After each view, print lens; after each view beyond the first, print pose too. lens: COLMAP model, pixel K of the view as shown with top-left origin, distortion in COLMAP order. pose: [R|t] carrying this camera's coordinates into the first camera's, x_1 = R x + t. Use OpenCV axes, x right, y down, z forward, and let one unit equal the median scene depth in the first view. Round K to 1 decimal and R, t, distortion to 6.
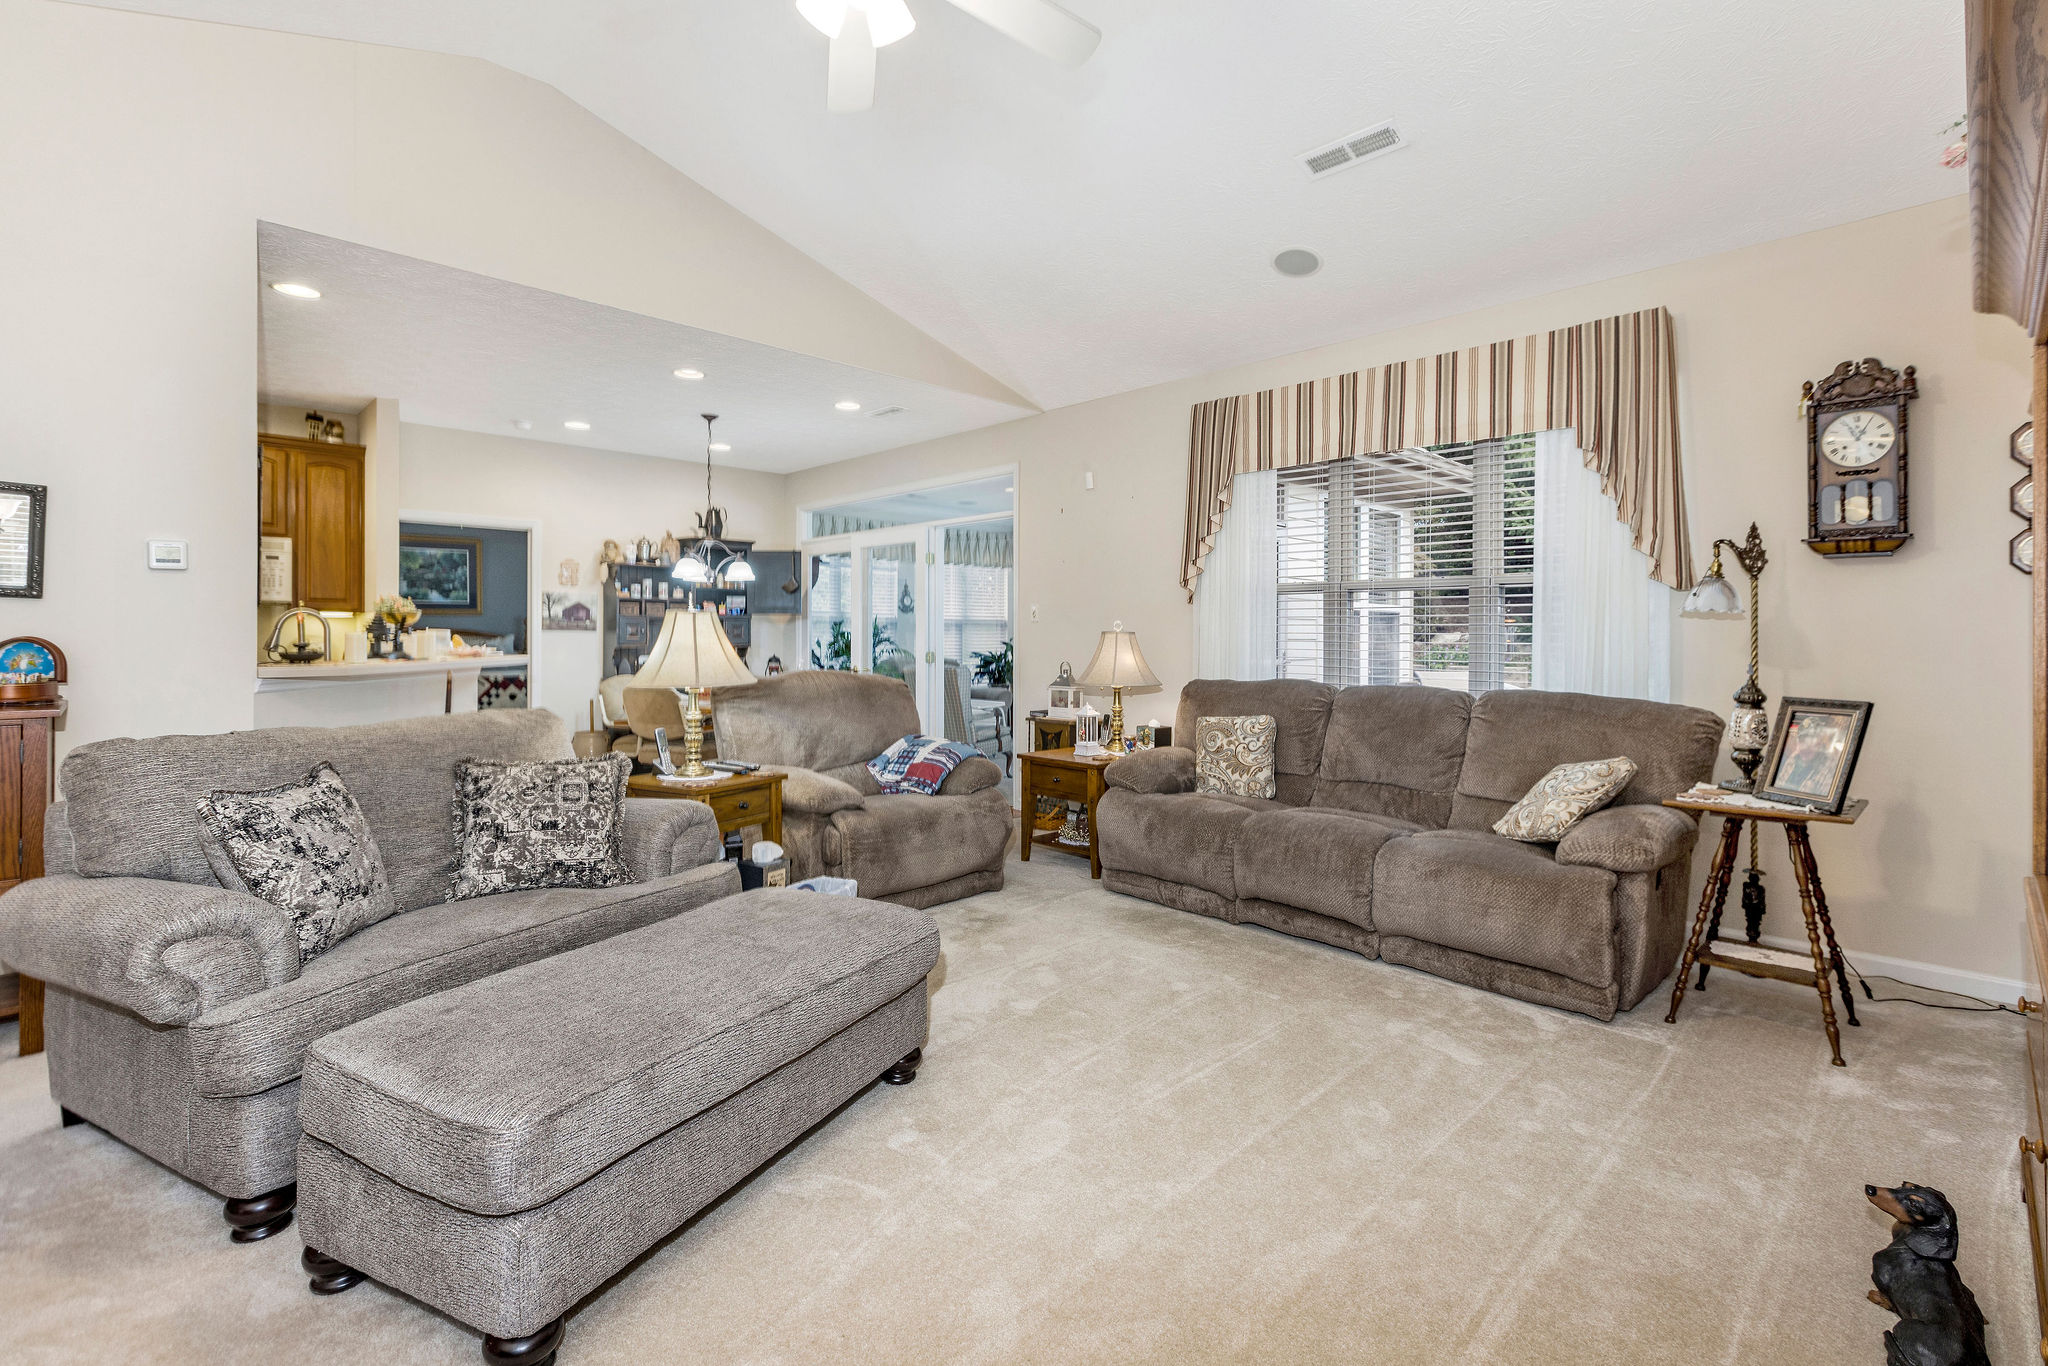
lens RADIAL K [[923.9, 0, 1030.4], [0, 923.9, 644.8], [0, 0, 1]] dist [0.000290, -0.002248]
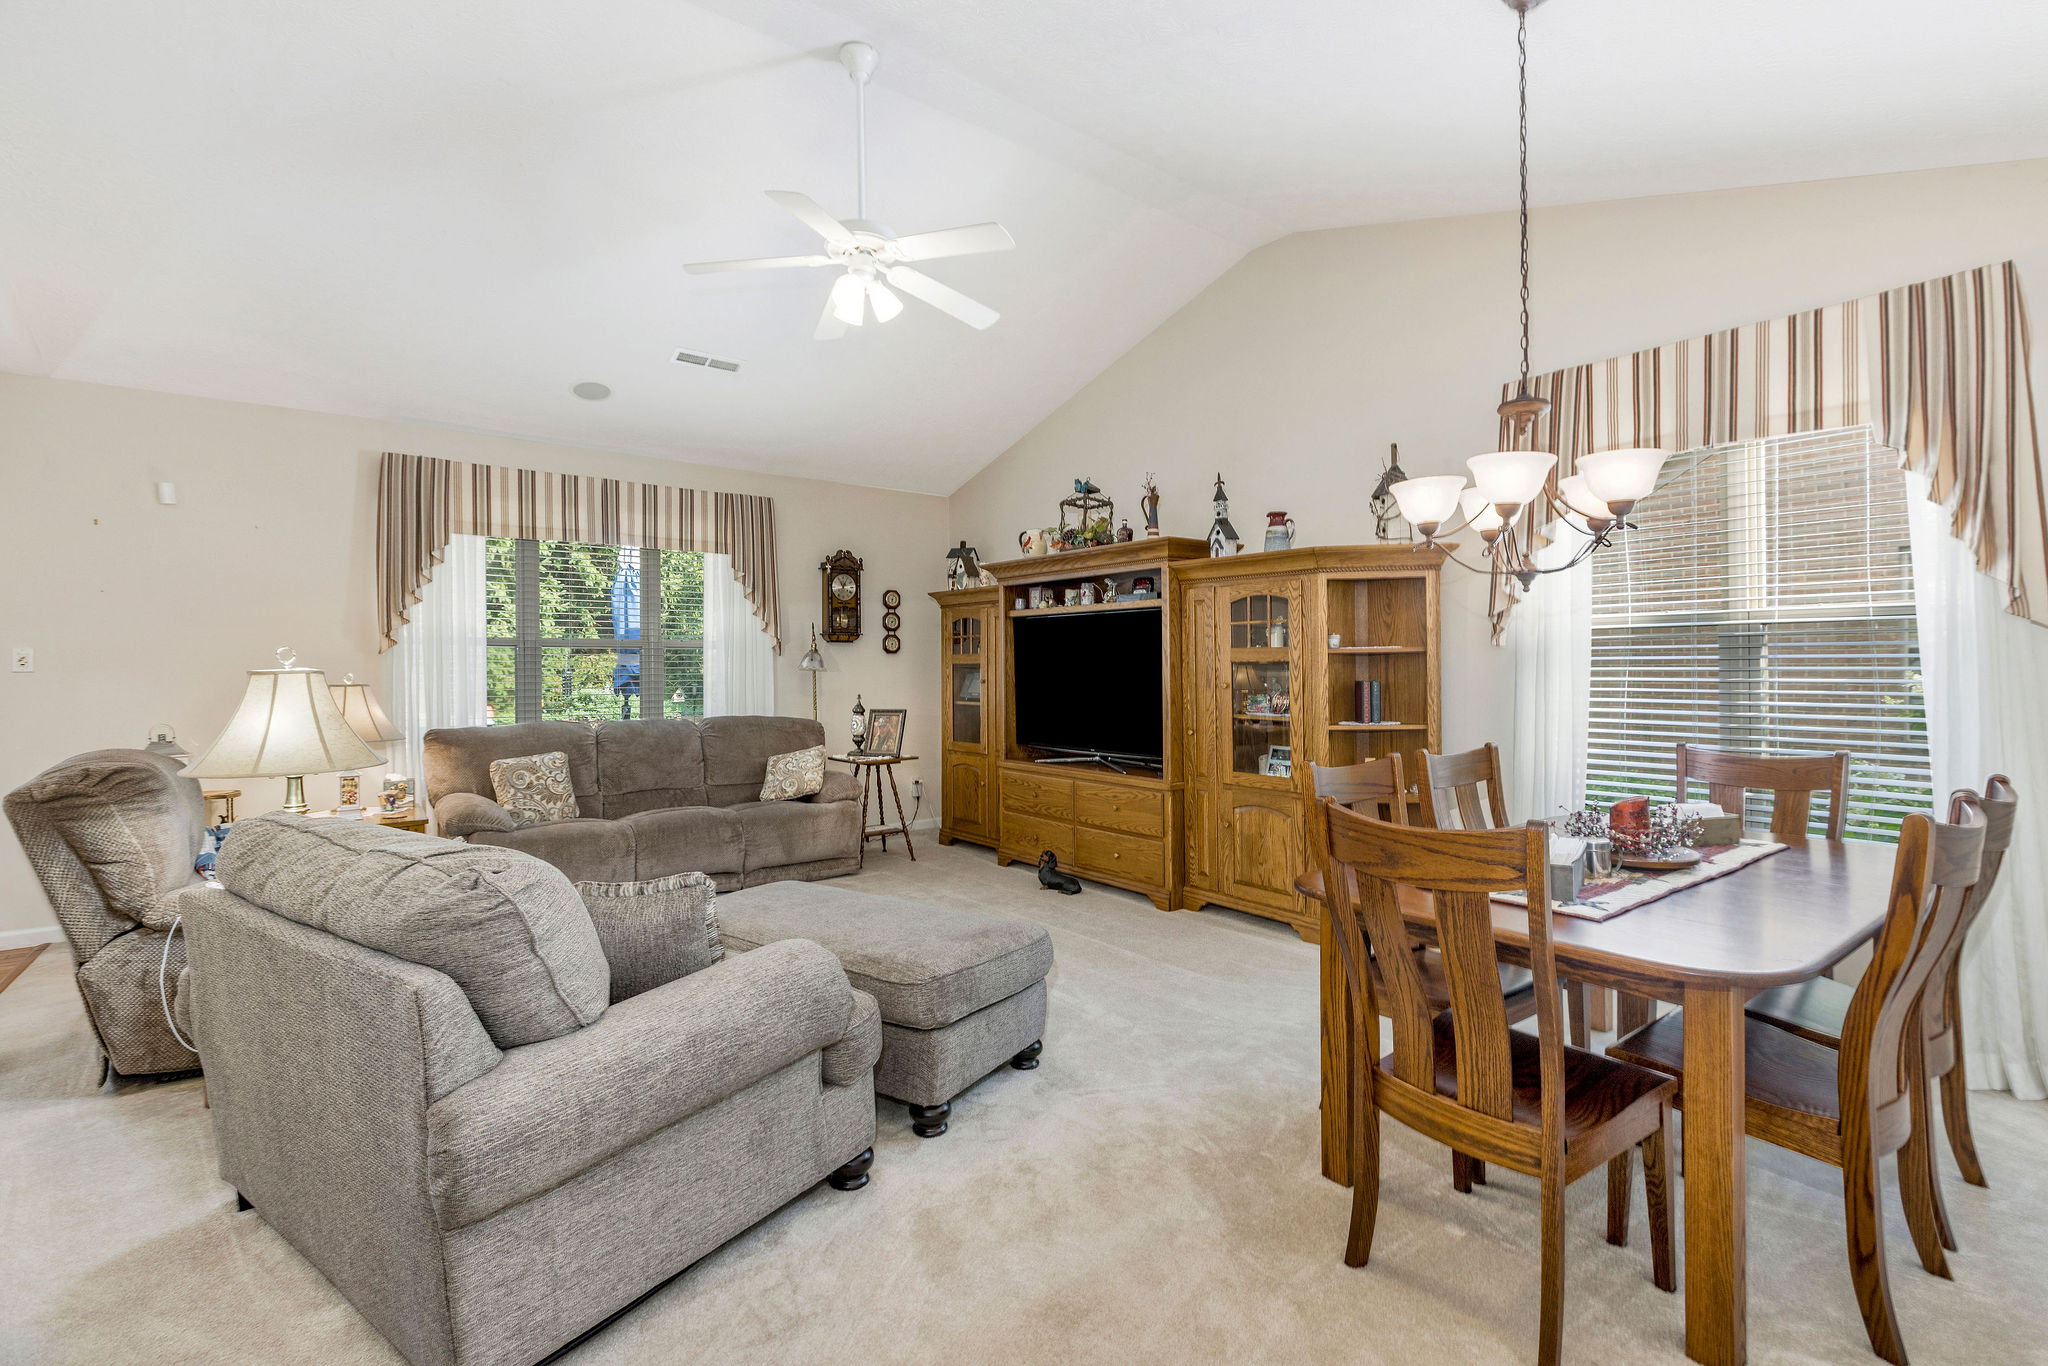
lens RADIAL K [[923.9, 0, 1015.4], [0, 923.9, 663.3], [0, 0, 1]] dist [0.000290, -0.002248]
pose [[0.112897, 0.001898, 0.993605, -0.770115], [0.012929, 0.999911, -0.003379, -0.023571], [-0.993523, 0.013228, 0.112862, 0.241373]]
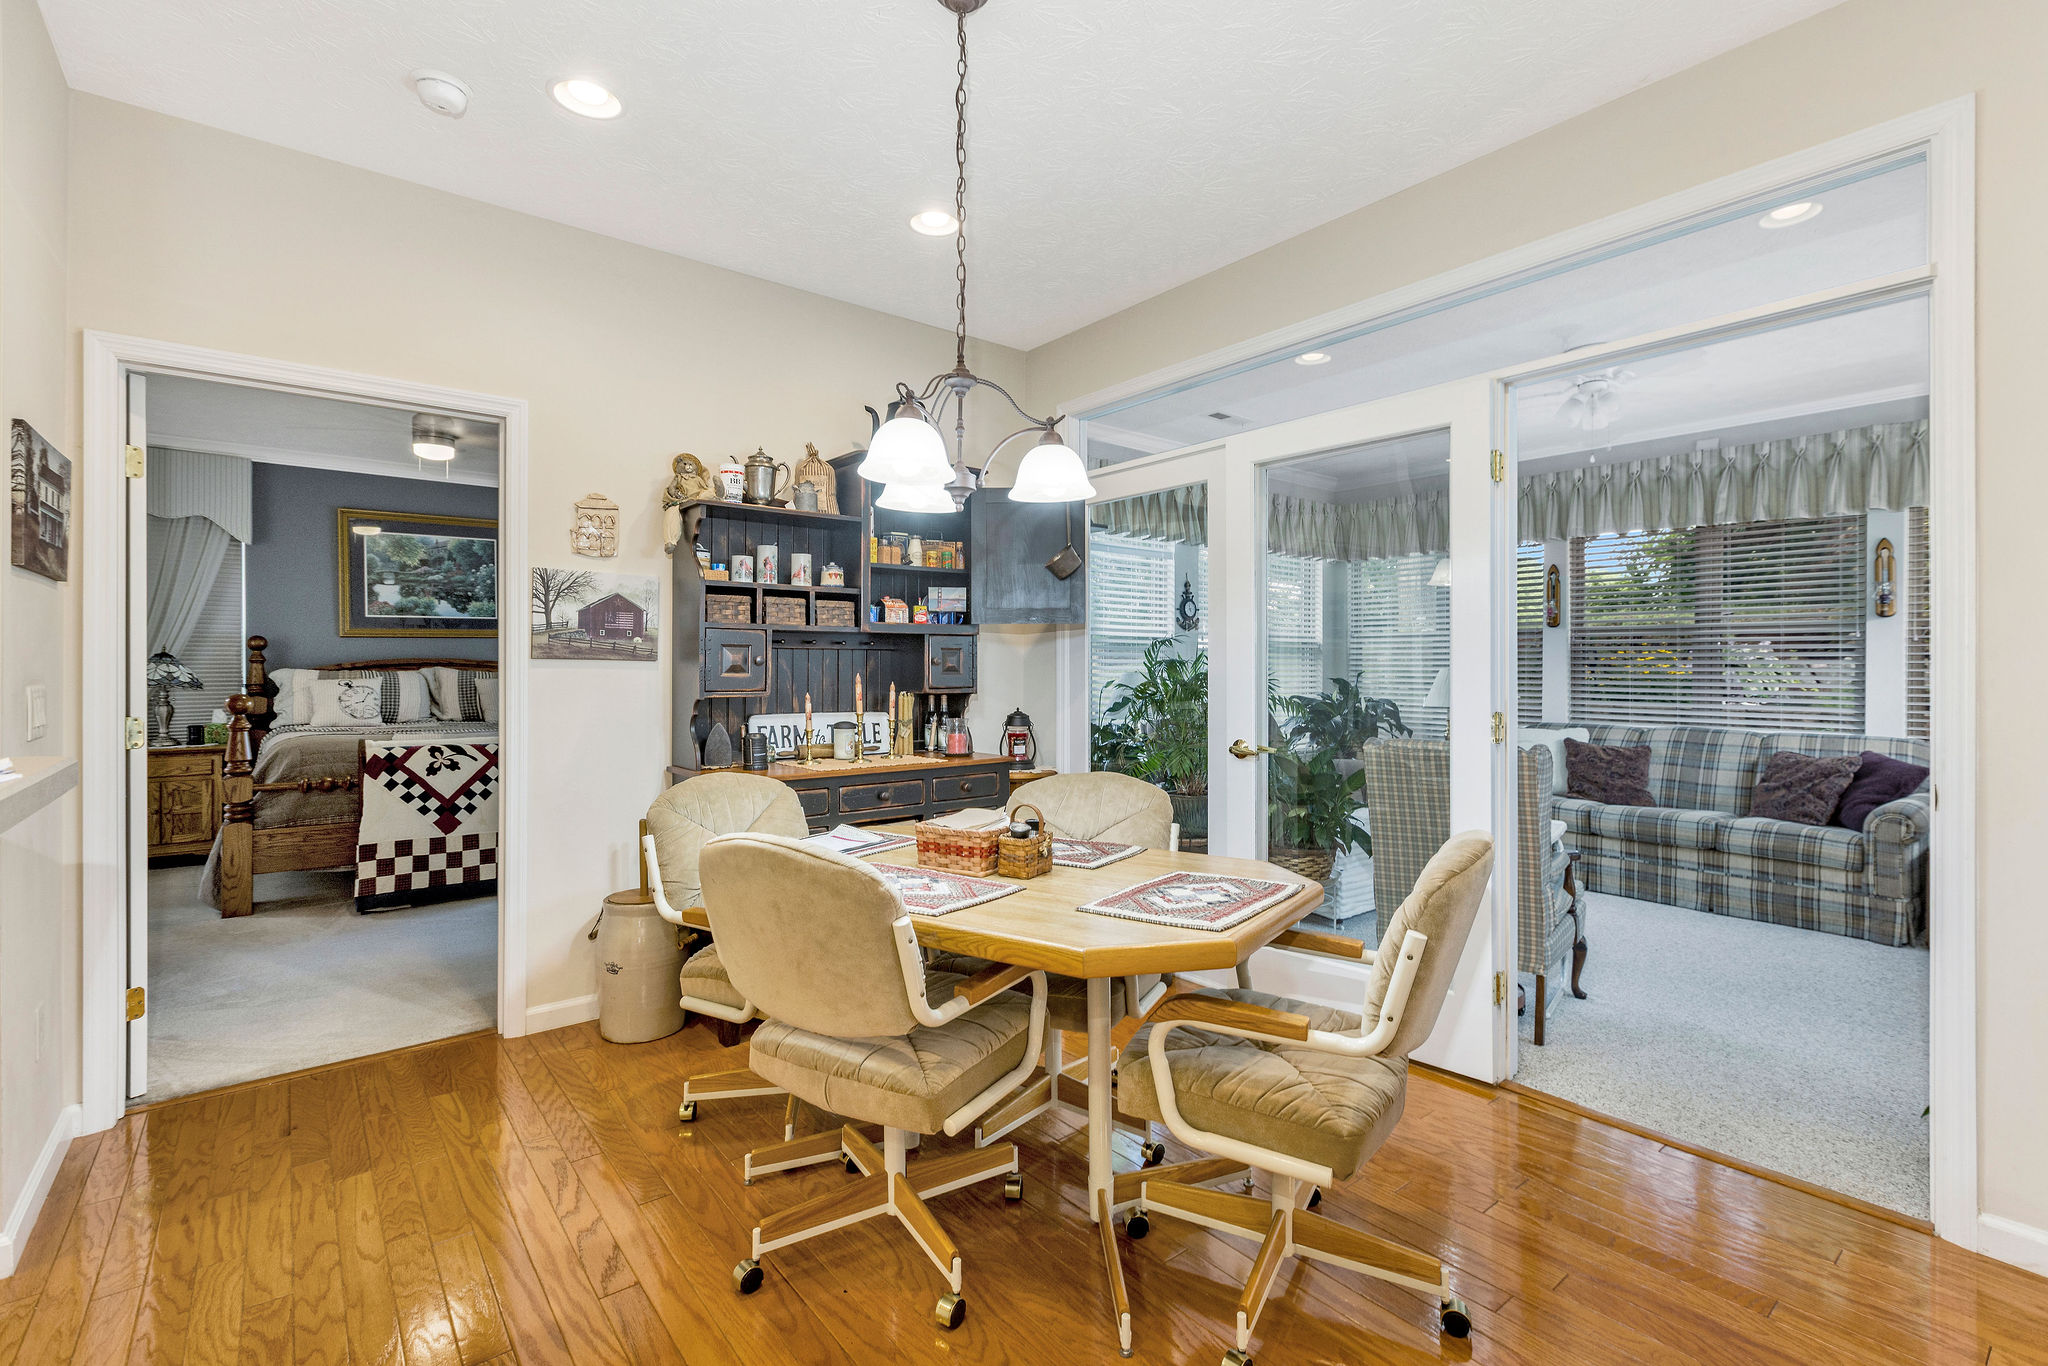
lens RADIAL K [[923.9, 0, 1018.2], [0, 923.9, 667.8], [0, 0, 1]] dist [0.000290, -0.002248]
pose [[0.993273, -0.002506, -0.115770, -0.384964], [0.001388, 0.999952, -0.009743, -0.010168], [0.115788, 0.009517, 0.993228, 0.906355]]
